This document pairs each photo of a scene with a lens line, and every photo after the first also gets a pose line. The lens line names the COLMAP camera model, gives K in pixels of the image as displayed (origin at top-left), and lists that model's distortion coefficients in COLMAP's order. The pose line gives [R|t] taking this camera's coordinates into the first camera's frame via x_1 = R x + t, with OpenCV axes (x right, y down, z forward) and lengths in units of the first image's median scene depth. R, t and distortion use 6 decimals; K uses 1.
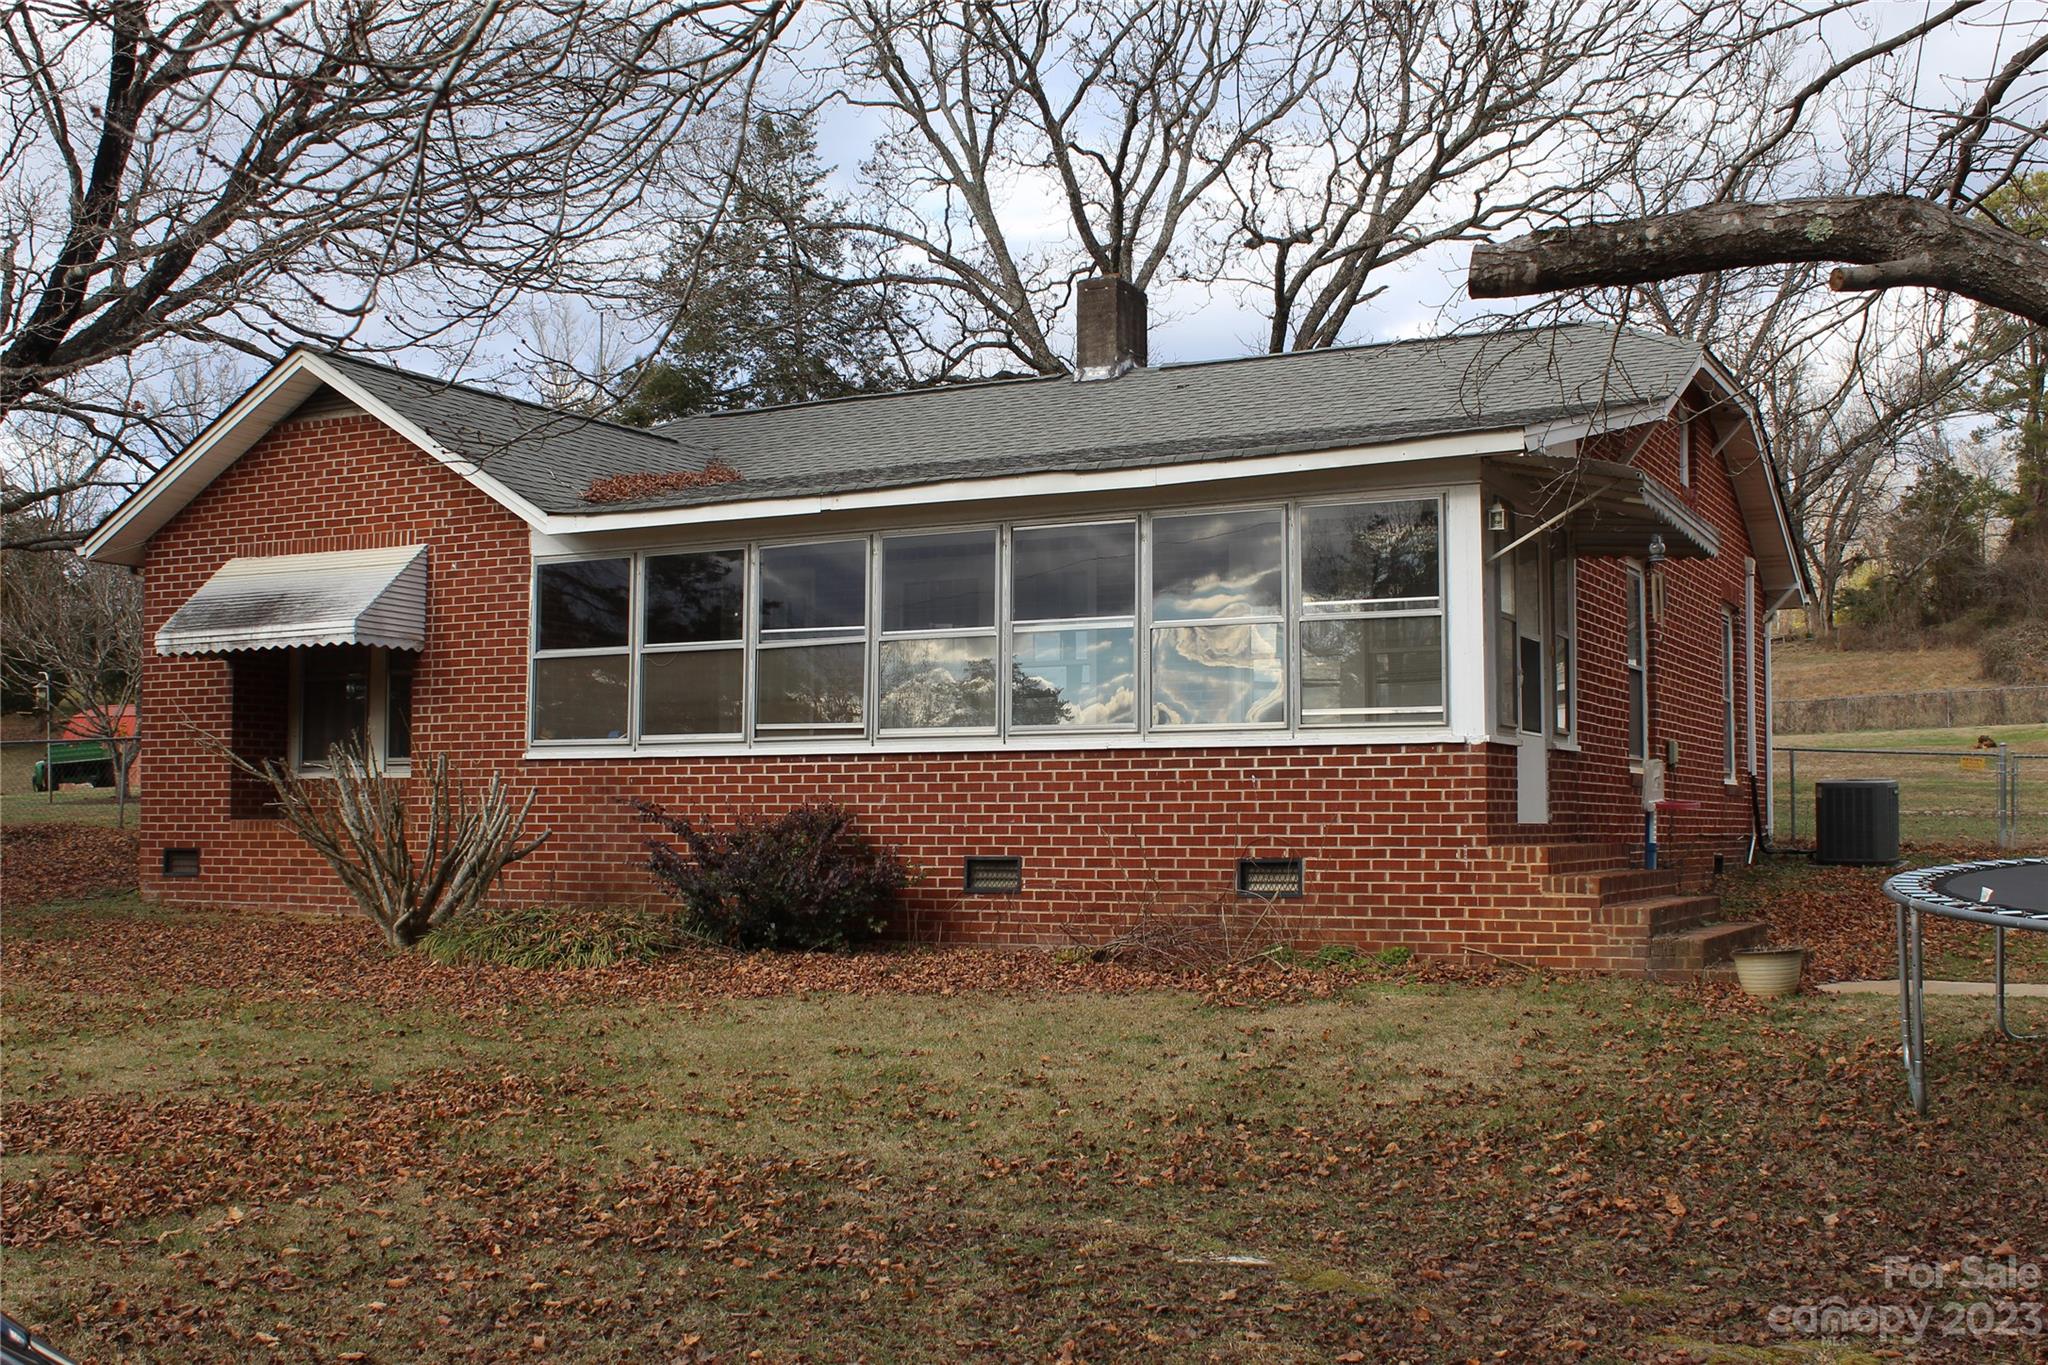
lens RADIAL K [[2279.8, 0, 1024.0], [0, 2279.8, 682.5], [0, 0, 1]] dist [-0.115135, -0.006664]
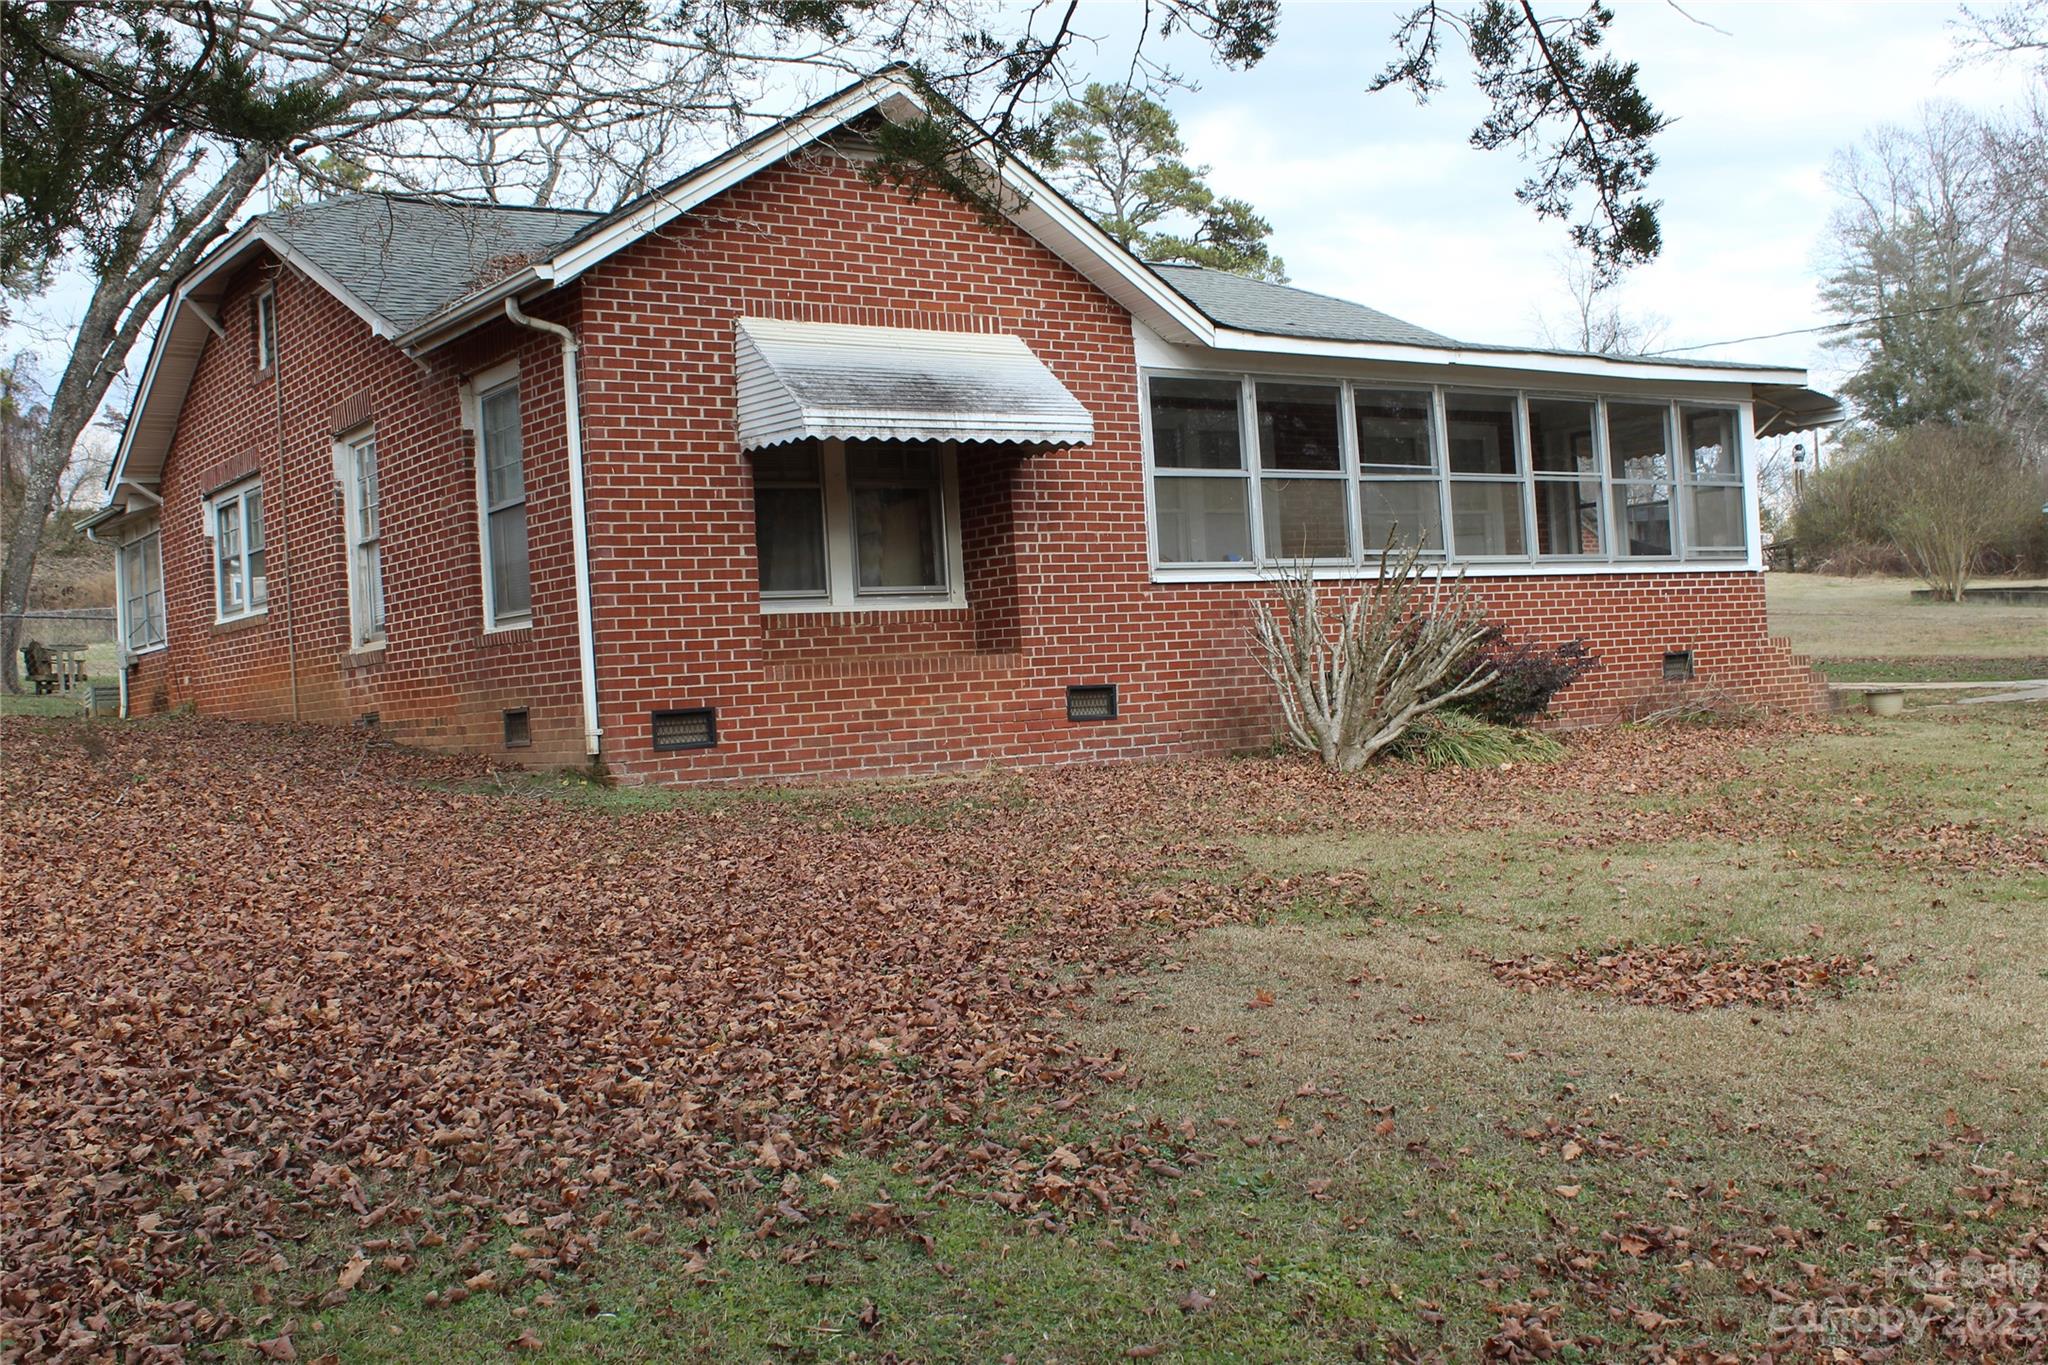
lens RADIAL K [[2037.9, 0, 1024.0], [0, 2037.9, 682.5], [0, 0, 1]] dist [-0.137005, 0.152333]
pose [[0.450447, -0.025963, 0.892425, -1.064205], [-0.002584, 0.999535, 0.030384, 0.053052], [-0.892799, -0.015993, 0.450171, 0.715167]]
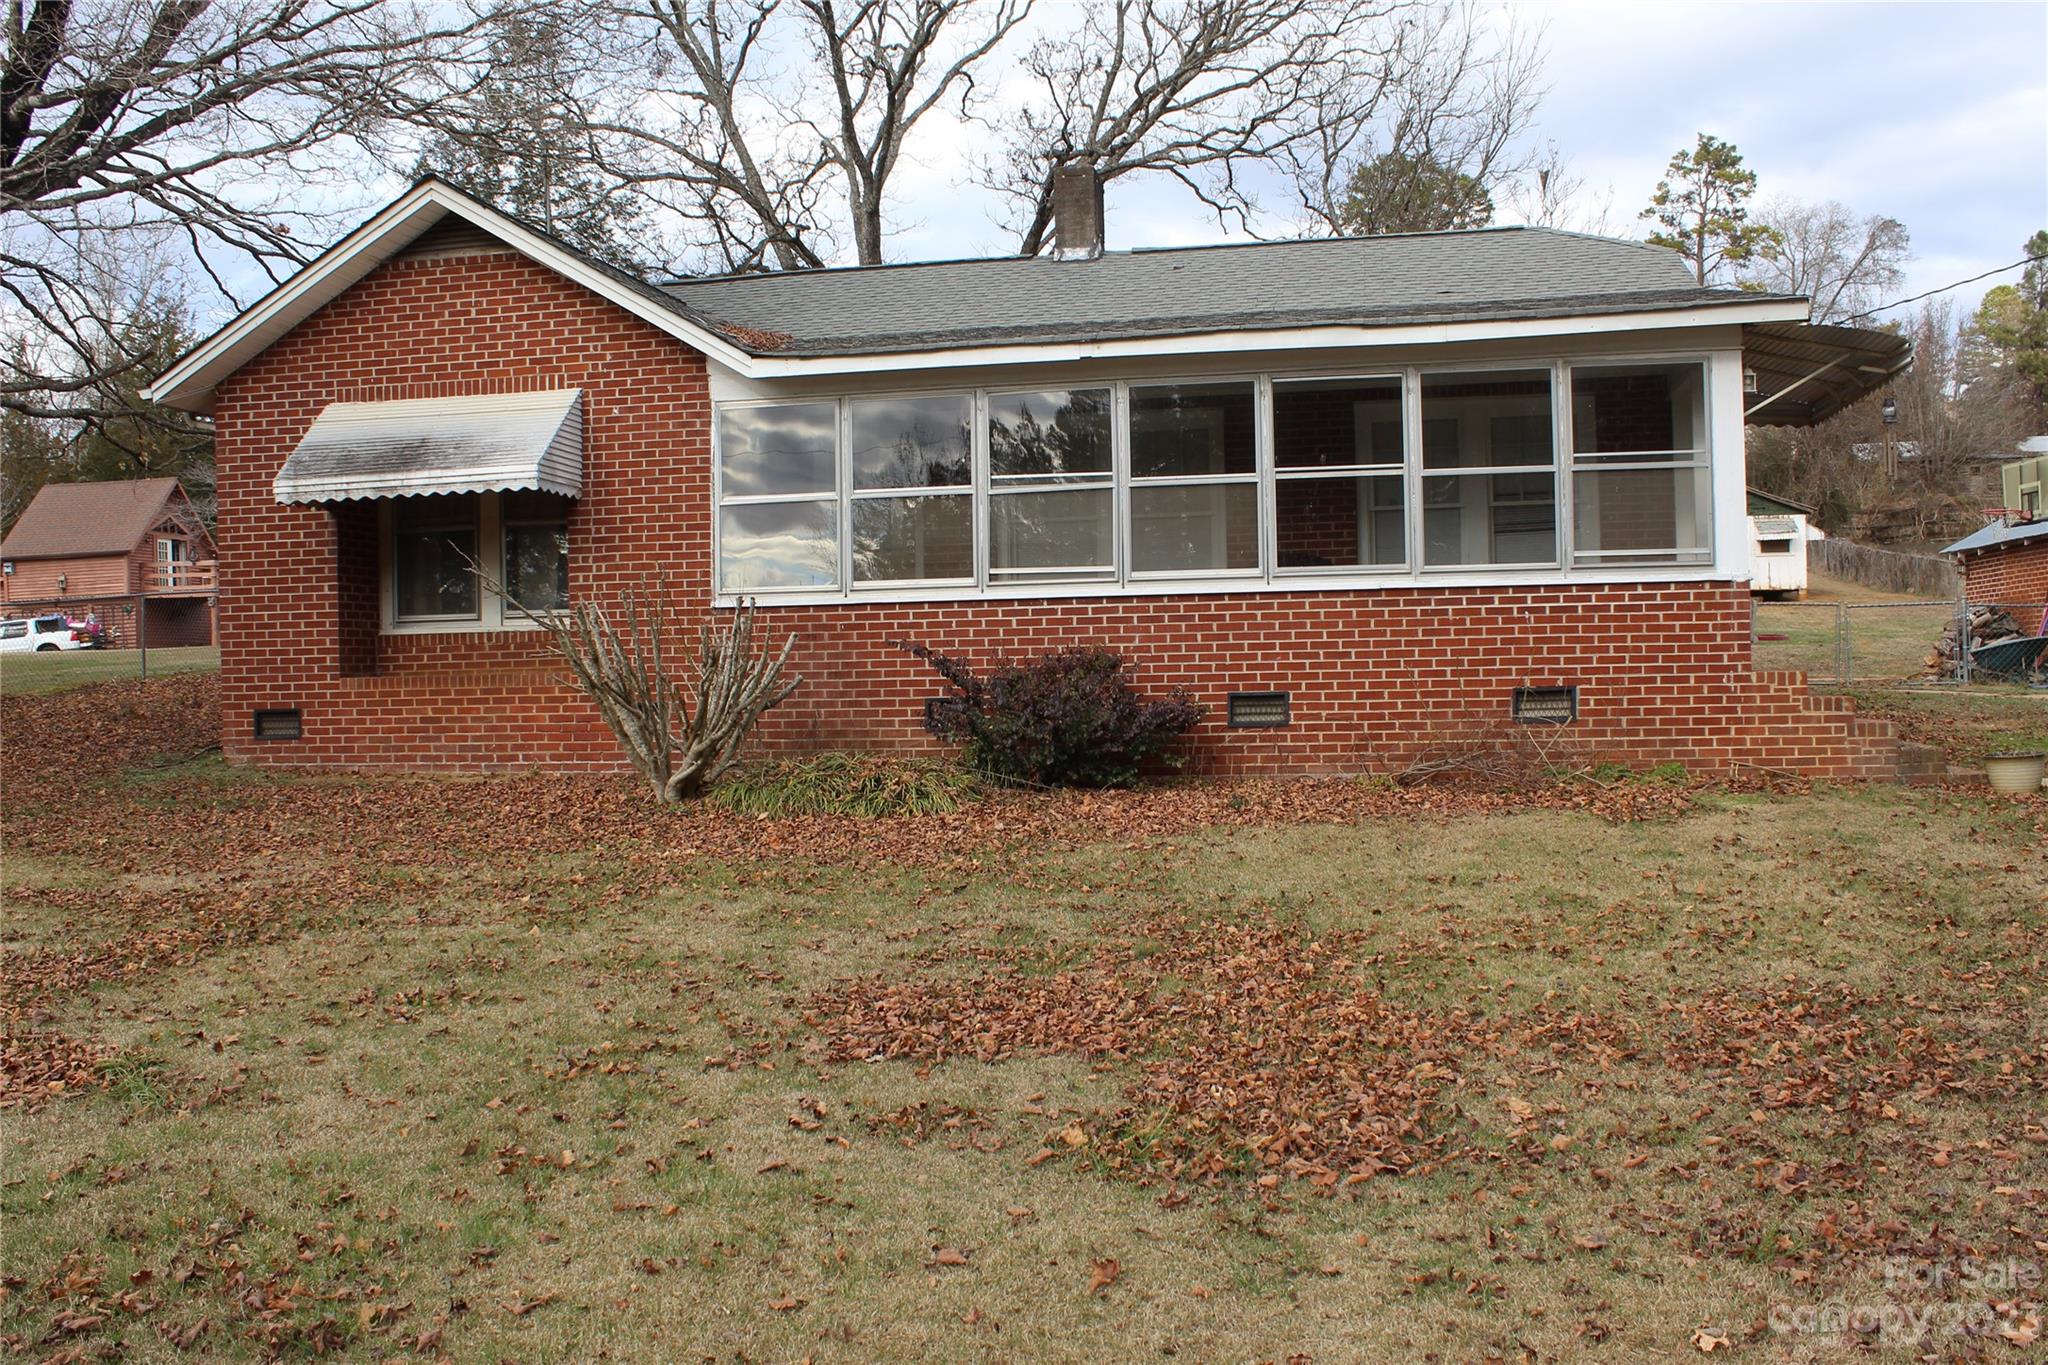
lens RADIAL K [[1868.6, 0, 1024.0], [0, 1868.6, 682.5], [0, 0, 1]] dist [-0.132858, 0.021331]
pose [[0.956870, -0.021646, 0.289710, -0.348795], [0.002221, 0.997736, 0.067211, 0.013089], [-0.290509, -0.063669, 0.954752, 0.198251]]
